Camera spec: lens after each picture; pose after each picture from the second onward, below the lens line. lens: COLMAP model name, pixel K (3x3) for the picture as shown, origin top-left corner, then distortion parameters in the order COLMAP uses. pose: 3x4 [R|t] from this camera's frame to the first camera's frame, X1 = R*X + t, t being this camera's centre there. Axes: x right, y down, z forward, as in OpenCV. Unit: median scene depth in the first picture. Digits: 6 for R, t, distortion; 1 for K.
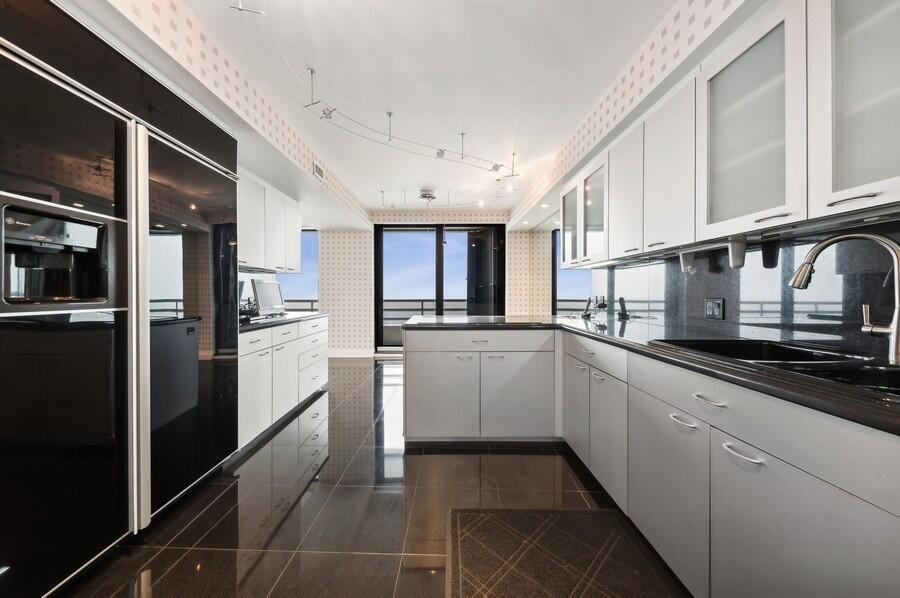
lens RADIAL K [[330.1, 0, 449.1], [0, 330.1, 299.9], [0, 0, 1]] dist [0.011804, -0.000276]
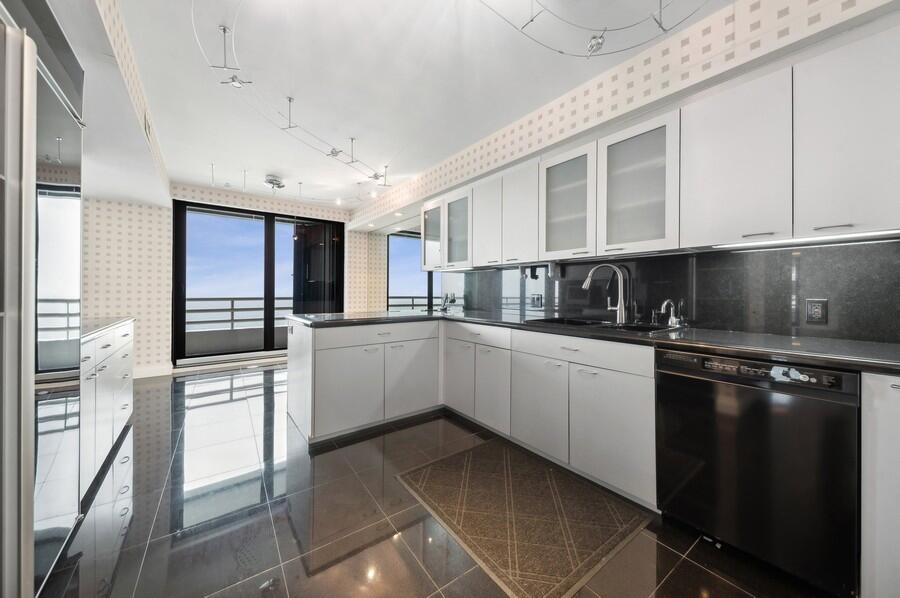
lens RADIAL K [[330.1, 0, 458.1], [0, 330.1, 298.7], [0, 0, 1]] dist [0.011804, -0.000276]
pose [[0.777981, -0.011193, 0.628188, -0.248431], [0.008477, 0.999937, 0.007318, 0.000109], [-0.628230, -0.000368, 0.778027, -0.016732]]
